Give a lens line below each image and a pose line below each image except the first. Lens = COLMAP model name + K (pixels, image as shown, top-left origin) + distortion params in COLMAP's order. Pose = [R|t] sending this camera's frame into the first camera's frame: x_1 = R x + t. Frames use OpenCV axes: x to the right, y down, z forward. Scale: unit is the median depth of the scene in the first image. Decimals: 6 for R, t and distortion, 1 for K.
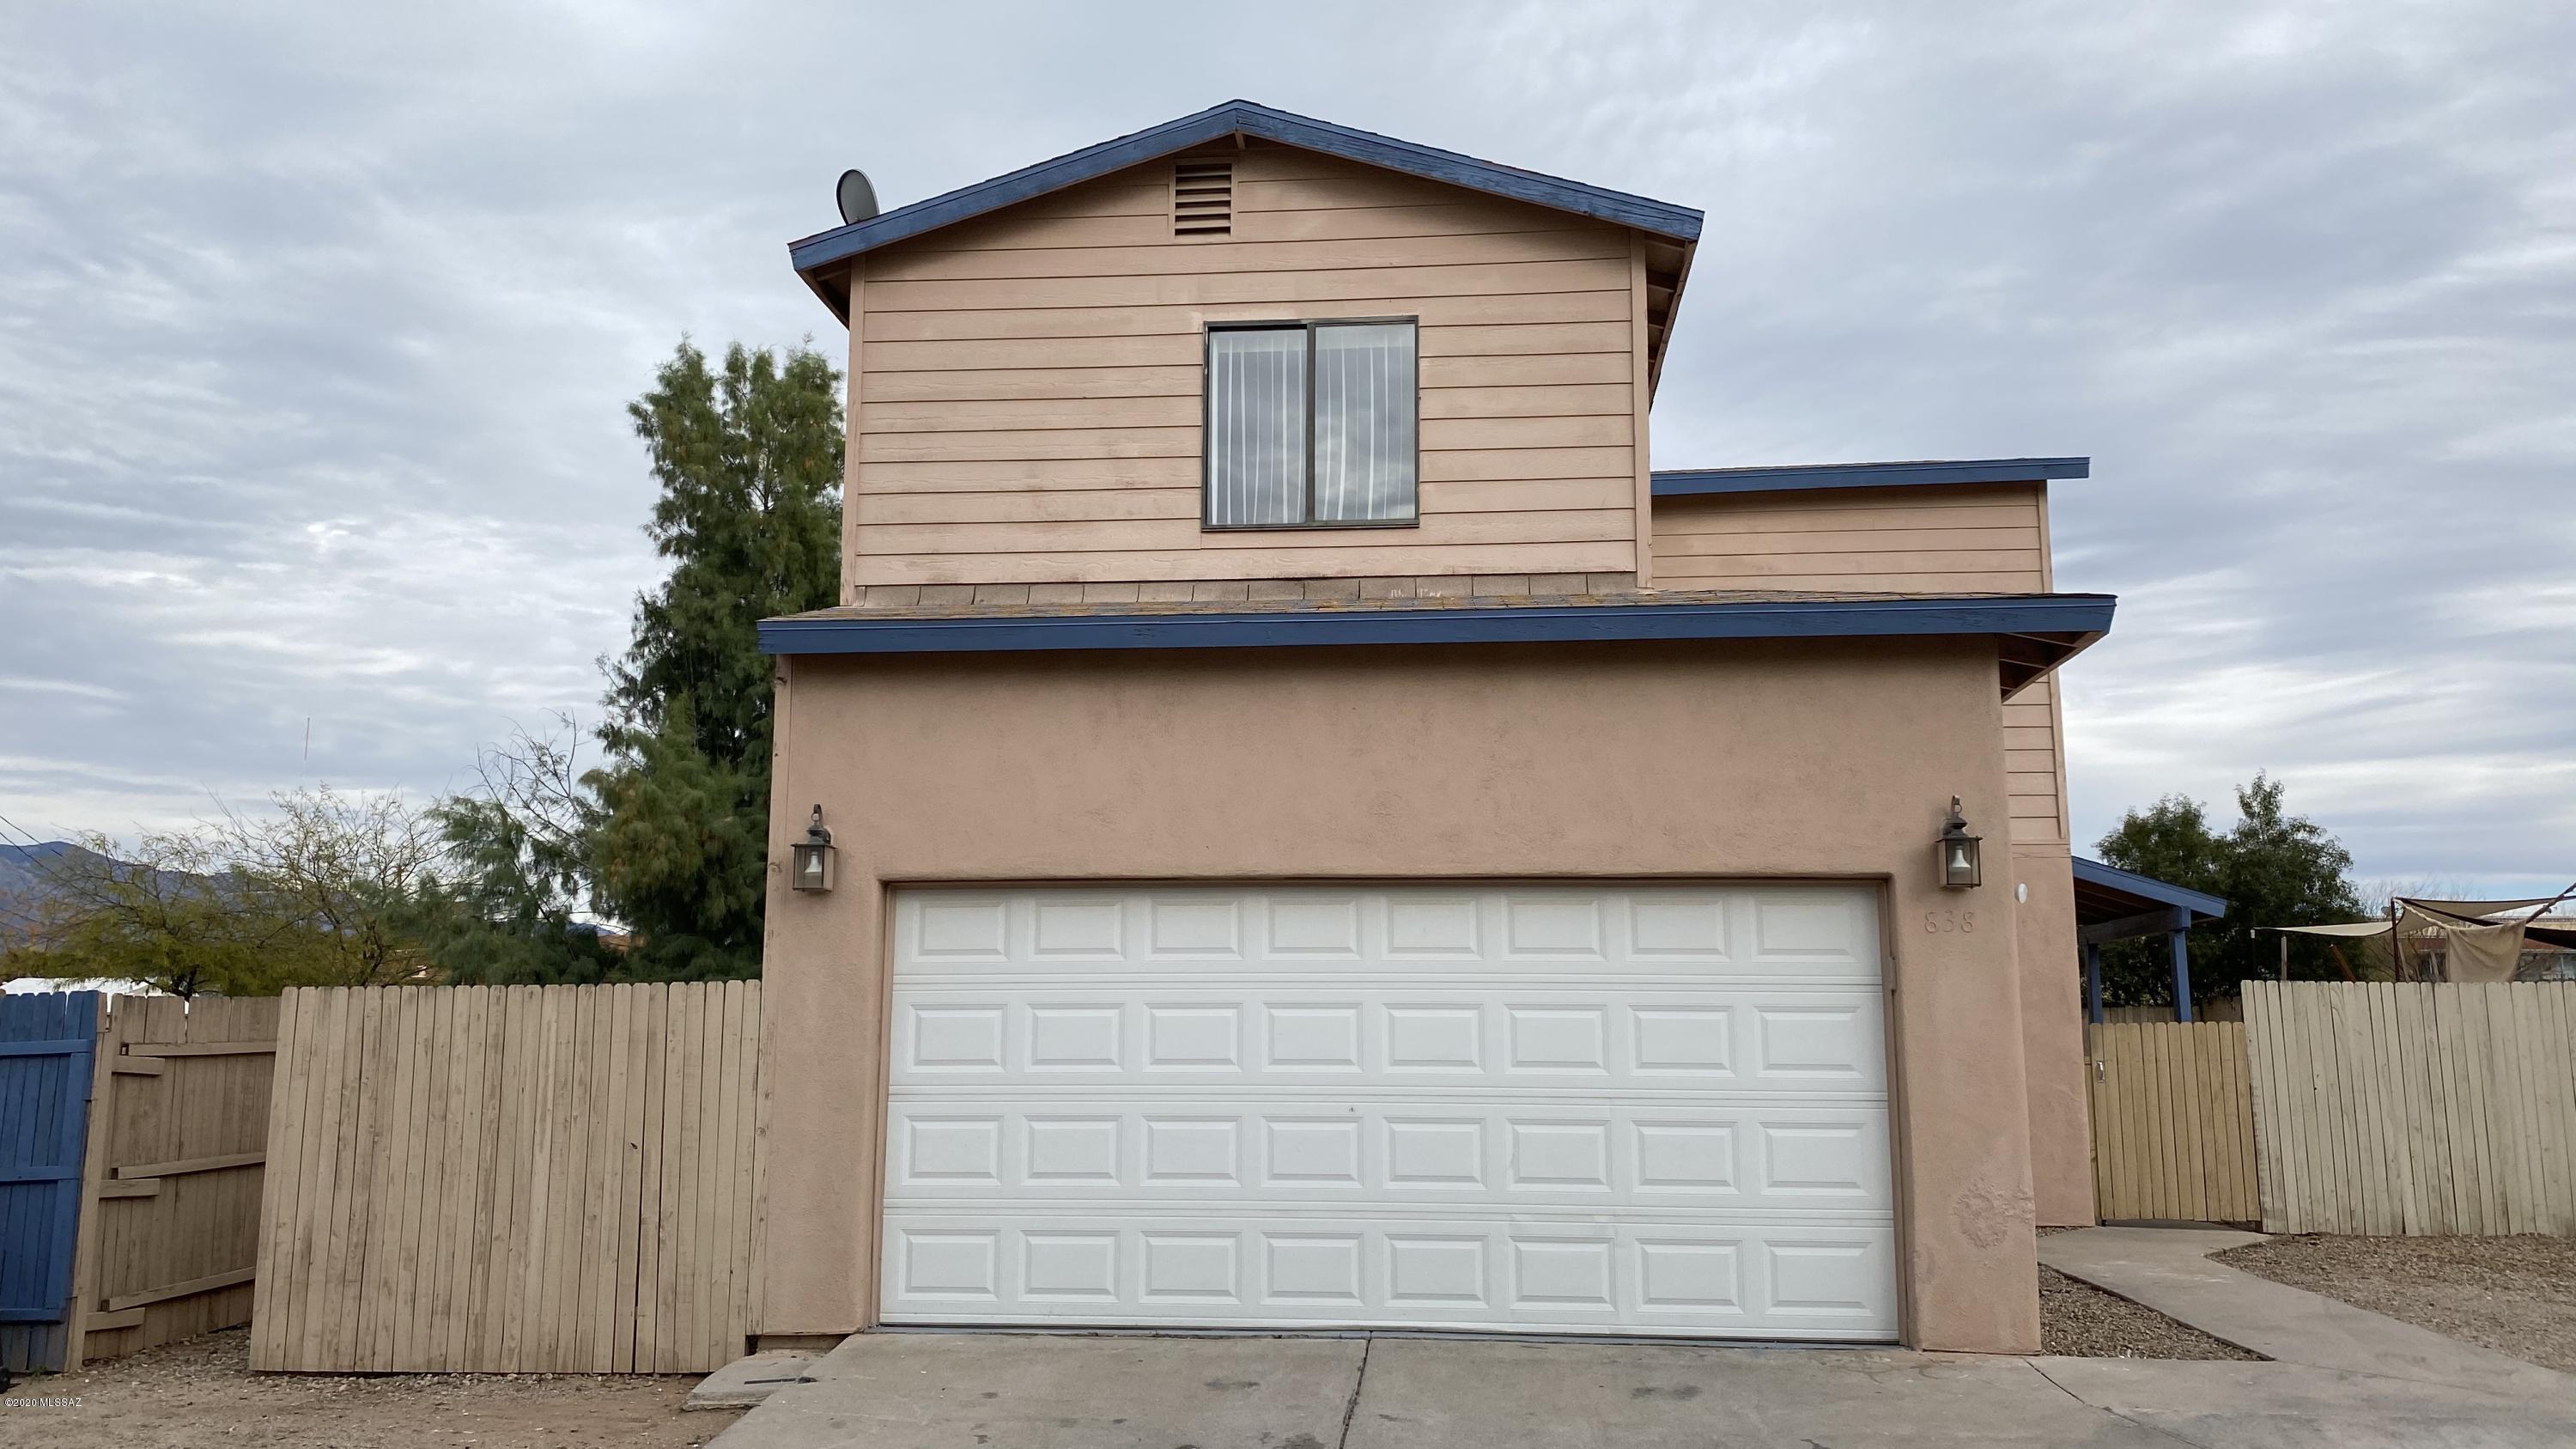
lens RADIAL K [[2023.2, 0, 1288.0], [0, 2023.2, 724.5], [0, 0, 1]] dist [0.112886, -0.164317]
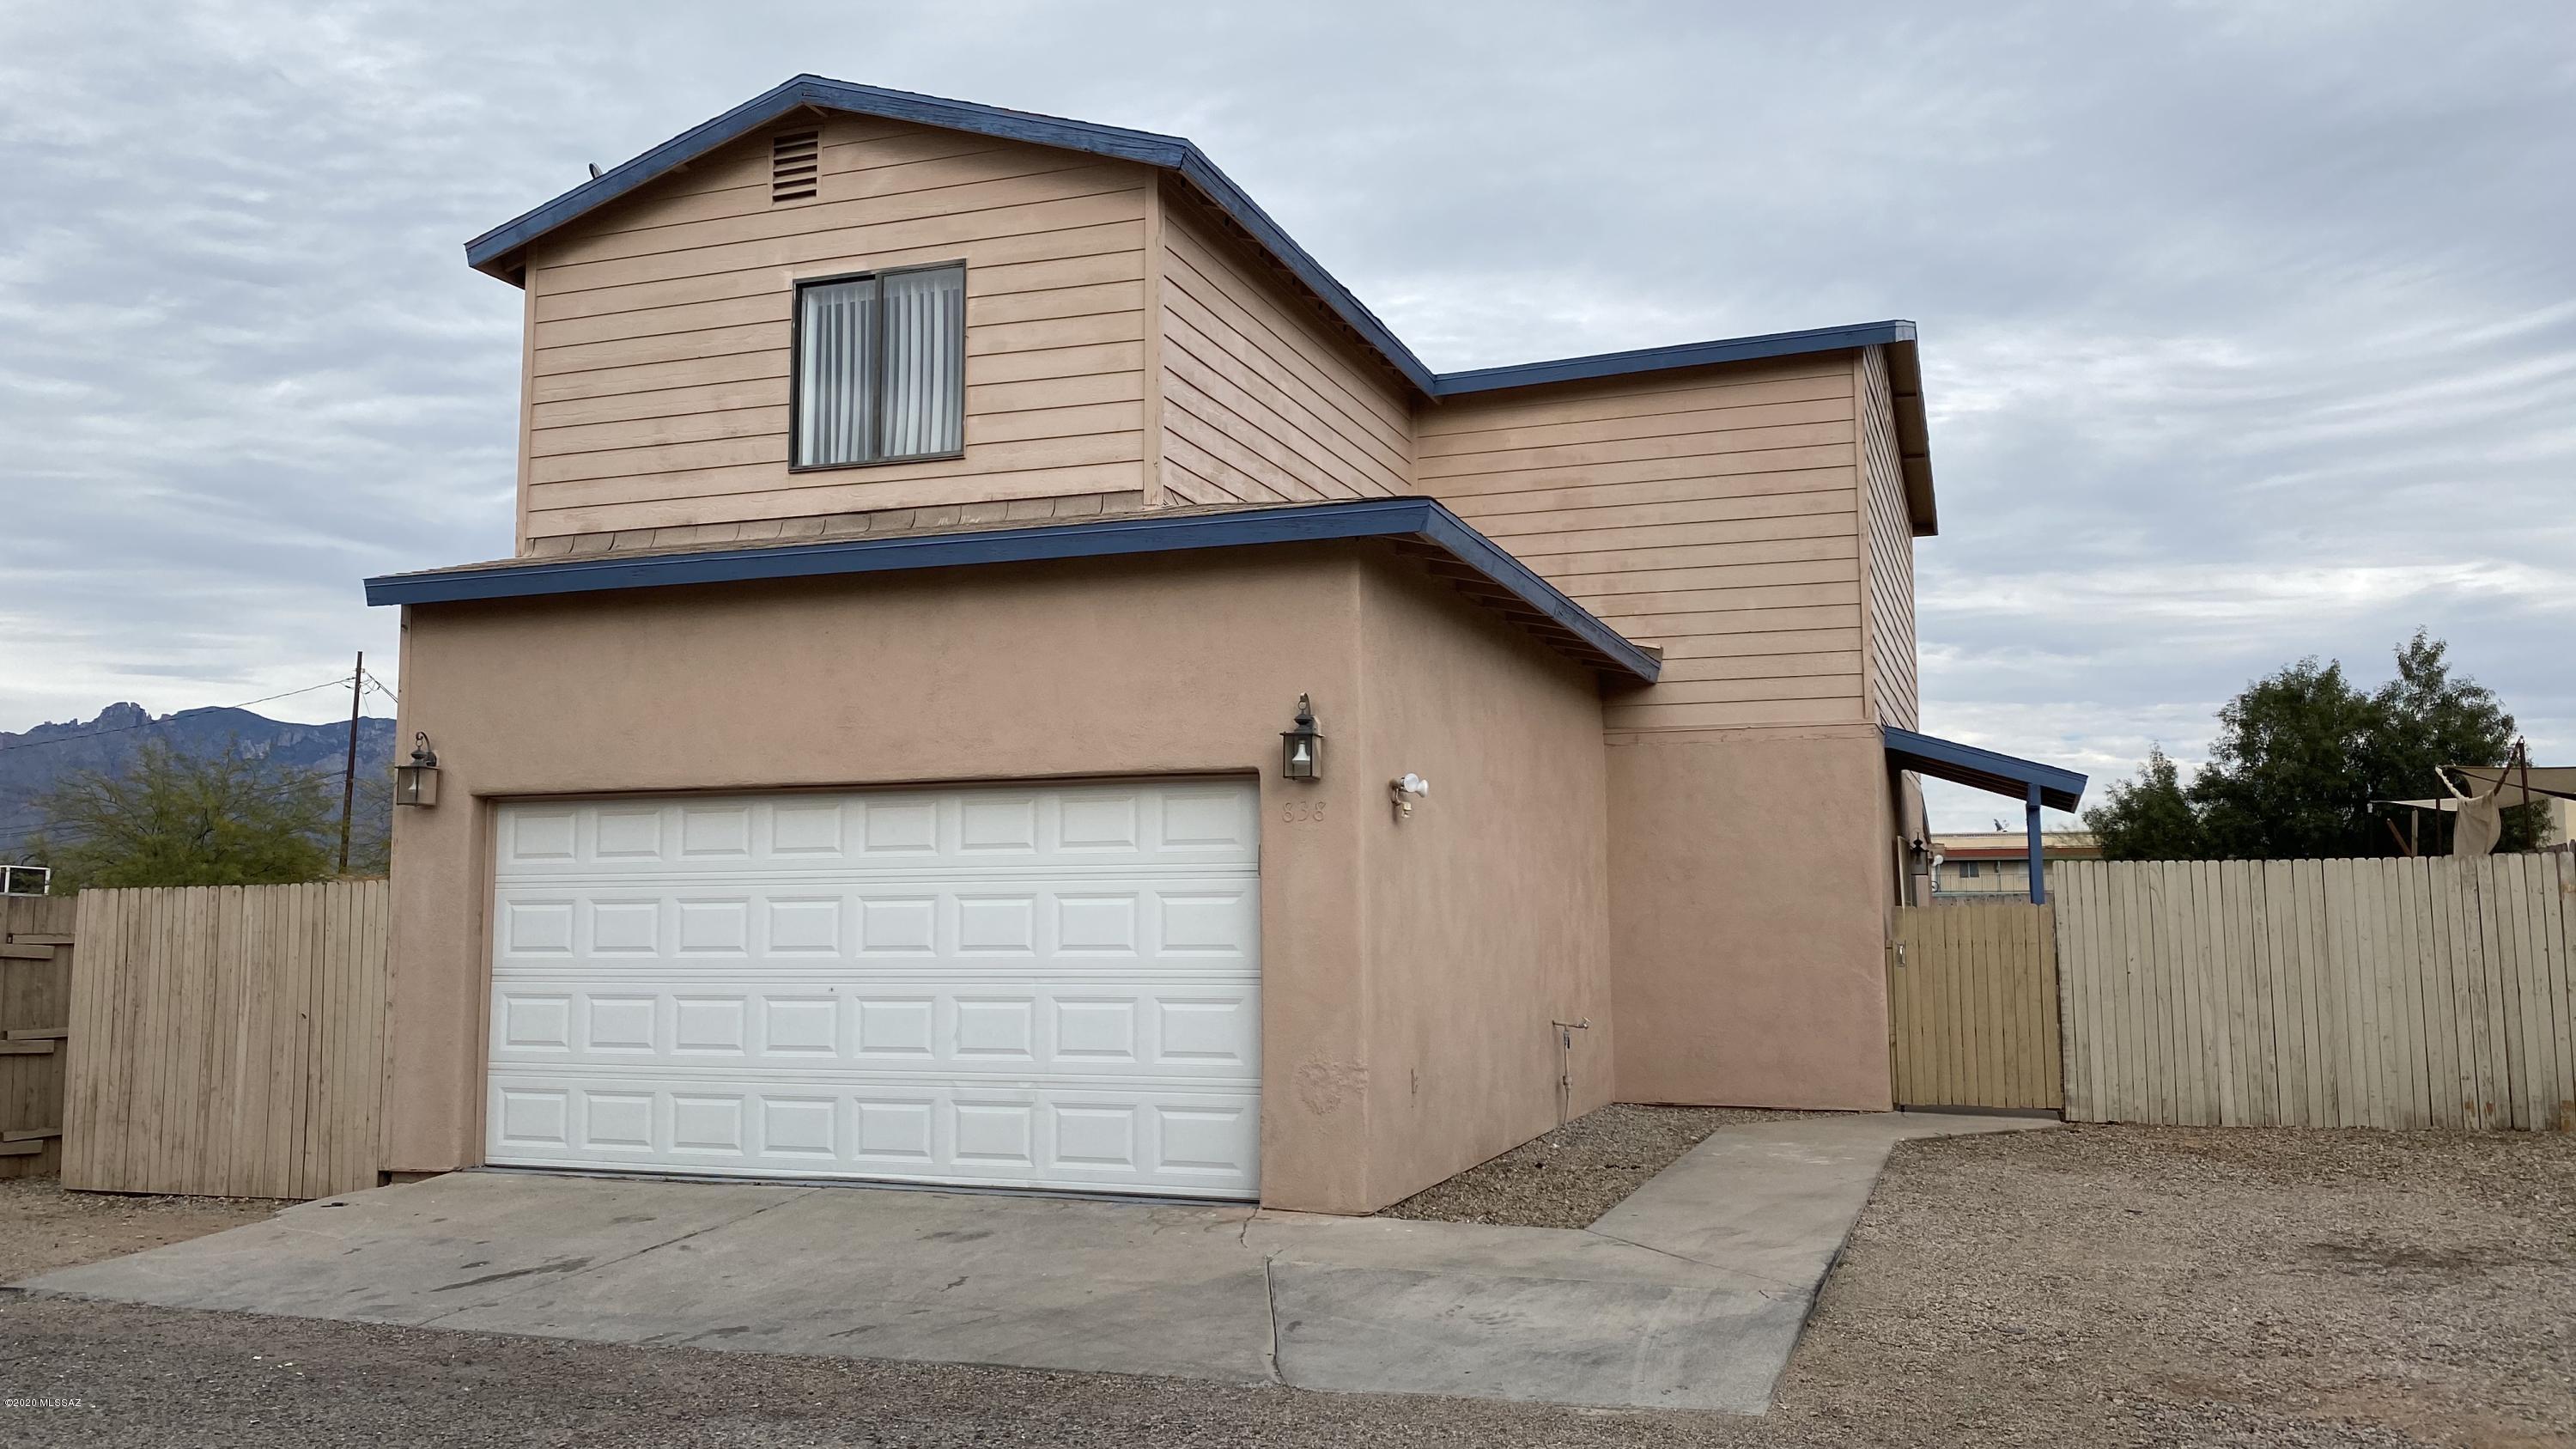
lens RADIAL K [[2028.6, 0, 1258.2], [0, 2028.6, 738.0], [0, 0, 1]] dist [0.083931, -0.104546]
pose [[0.965899, -0.028380, -0.257359, 0.506136], [0.043317, 0.997678, 0.052555, 0.001558], [0.255270, -0.061911, 0.964886, -0.017993]]
